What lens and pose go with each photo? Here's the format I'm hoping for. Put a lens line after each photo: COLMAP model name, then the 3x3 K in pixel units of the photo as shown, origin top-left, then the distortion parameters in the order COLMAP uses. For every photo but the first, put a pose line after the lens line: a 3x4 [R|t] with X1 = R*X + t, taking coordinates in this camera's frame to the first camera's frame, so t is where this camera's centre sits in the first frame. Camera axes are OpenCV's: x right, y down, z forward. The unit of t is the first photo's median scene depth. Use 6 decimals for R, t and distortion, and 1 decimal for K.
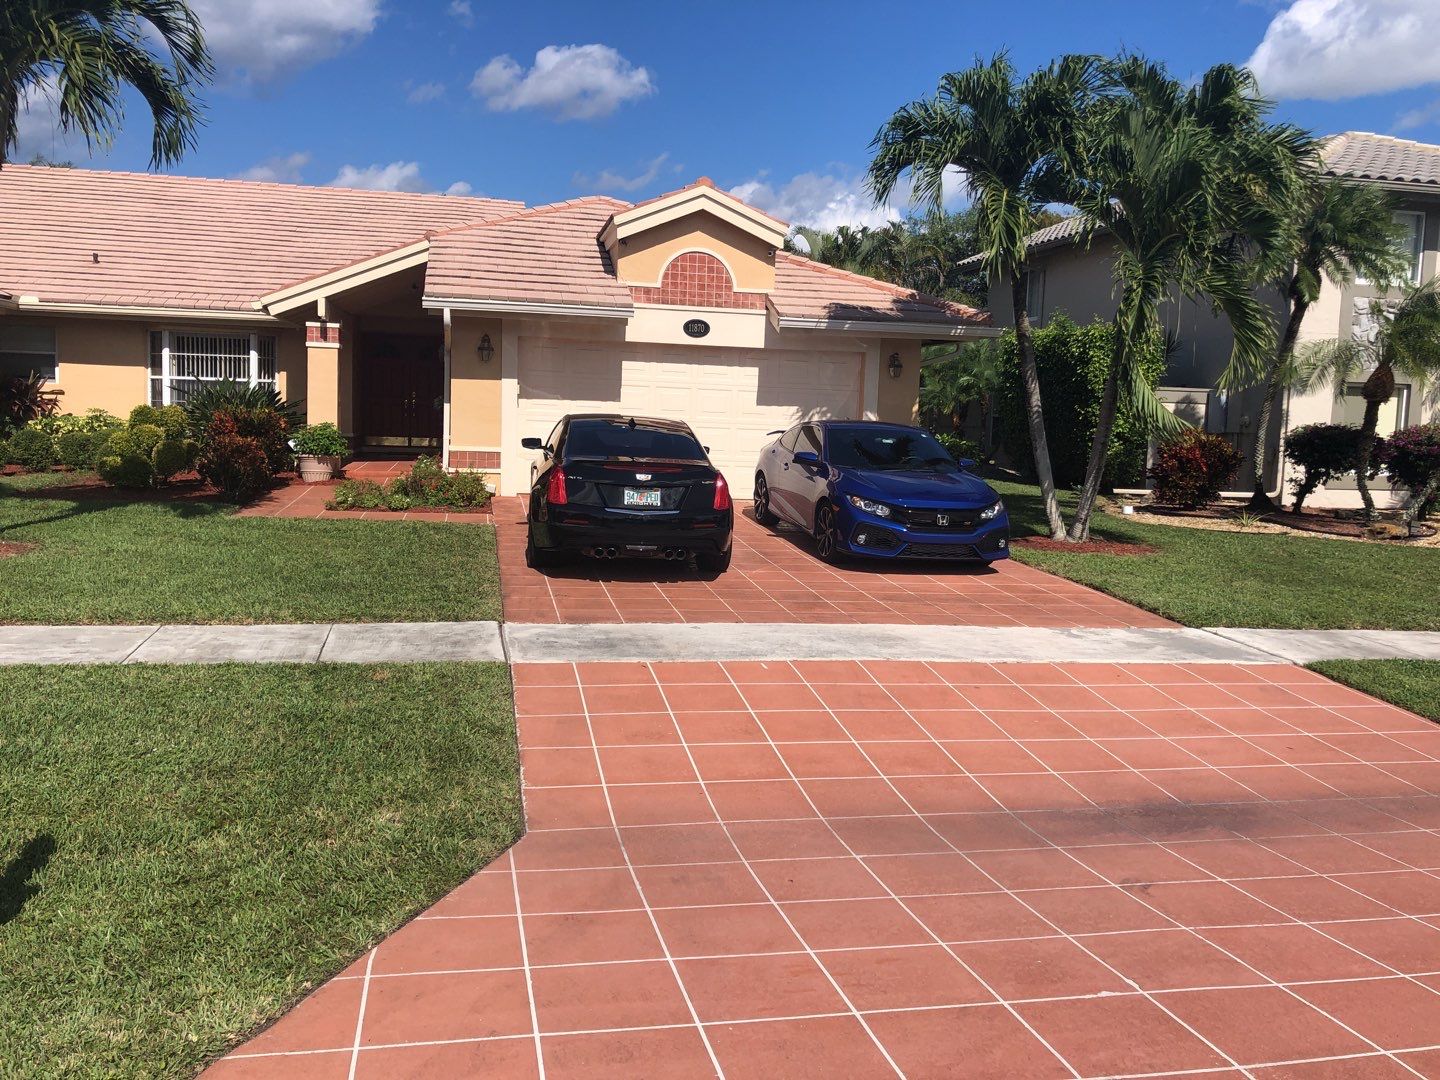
lens RADIAL K [[1193.0, 0, 735.6], [0, 1193.0, 542.0], [0, 0, 1]] dist [0.058476, -0.075690]
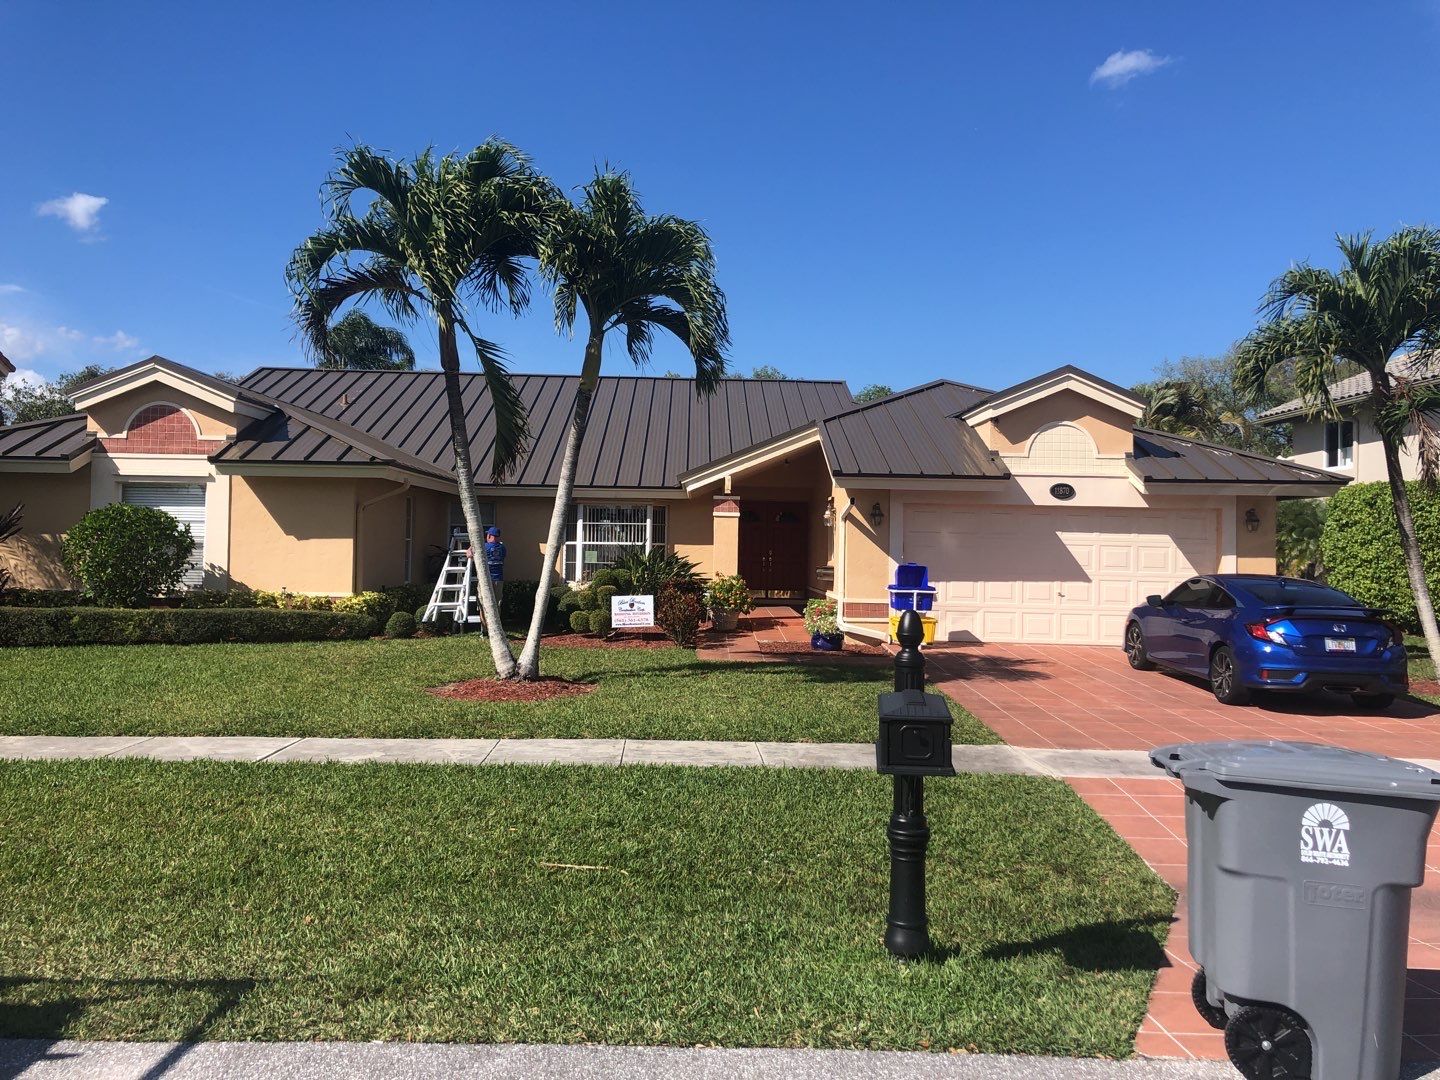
lens RADIAL K [[1193.0, 0, 729.2], [0, 1193.0, 533.7], [0, 0, 1]] dist [0.058476, -0.075690]
pose [[0.981599, -0.020989, -0.189798, -0.125389], [-0.003537, 0.991772, -0.127971, 0.004603], [0.190922, 0.126287, 0.973448, -0.141390]]
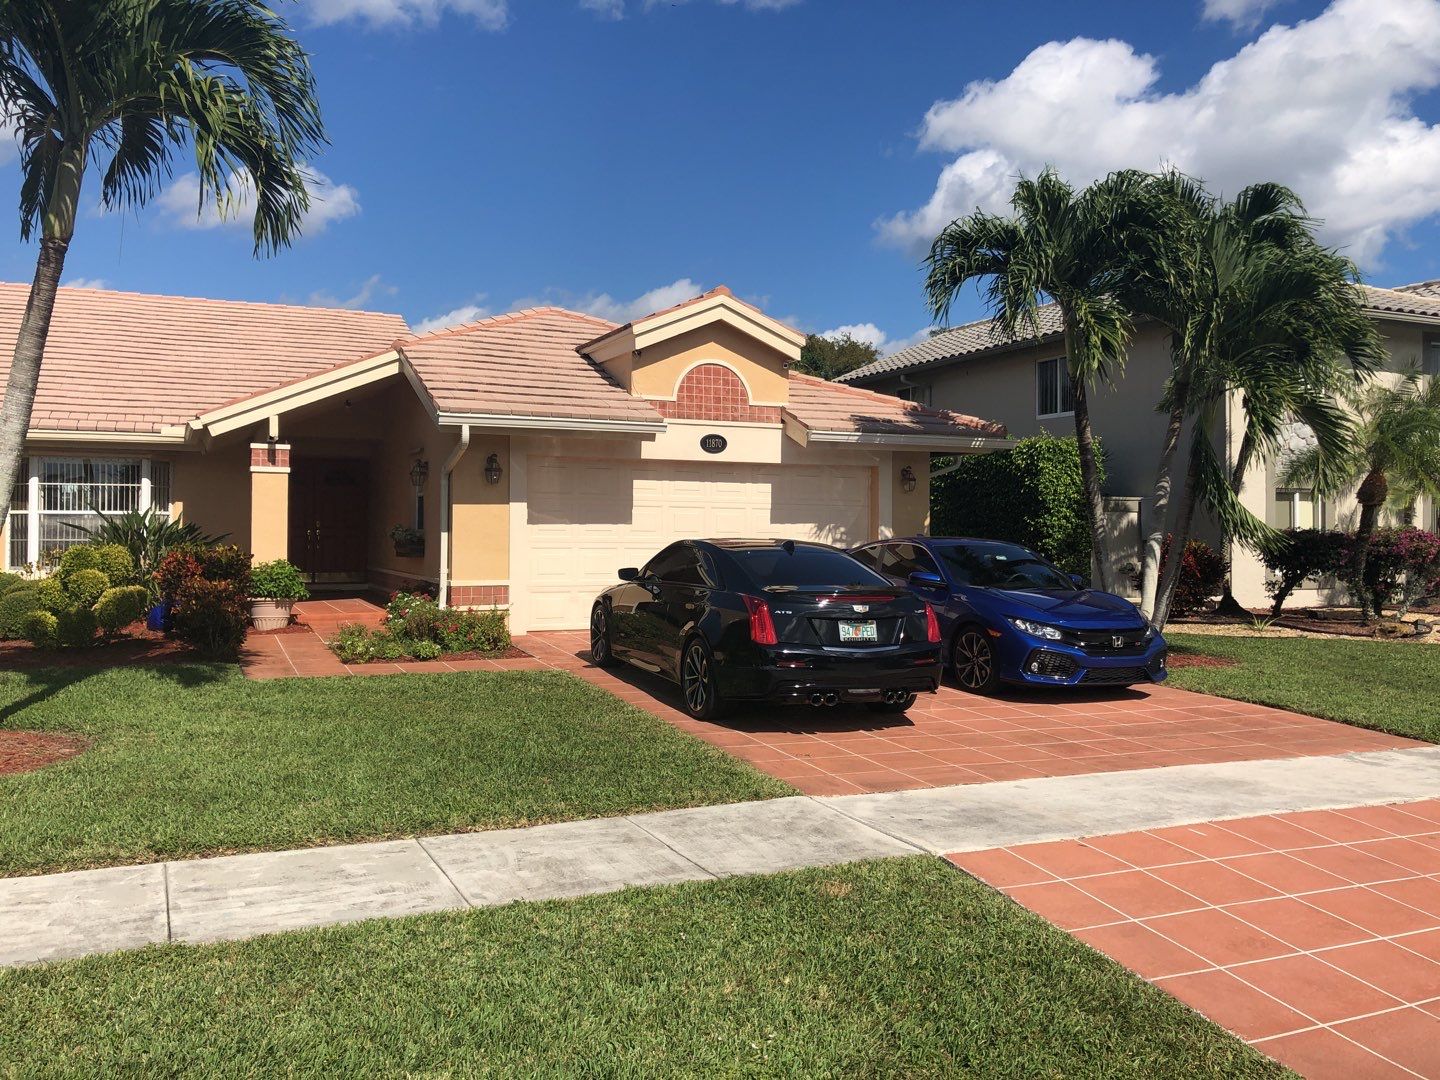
lens RADIAL K [[1193.0, 0, 739.1], [0, 1193.0, 527.0], [0, 0, 1]] dist [0.058476, -0.075690]
pose [[0.975386, -0.028266, 0.218685, -0.215865], [0.052025, 0.993251, -0.103663, -0.017367], [-0.214279, 0.112489, 0.970273, 0.103663]]
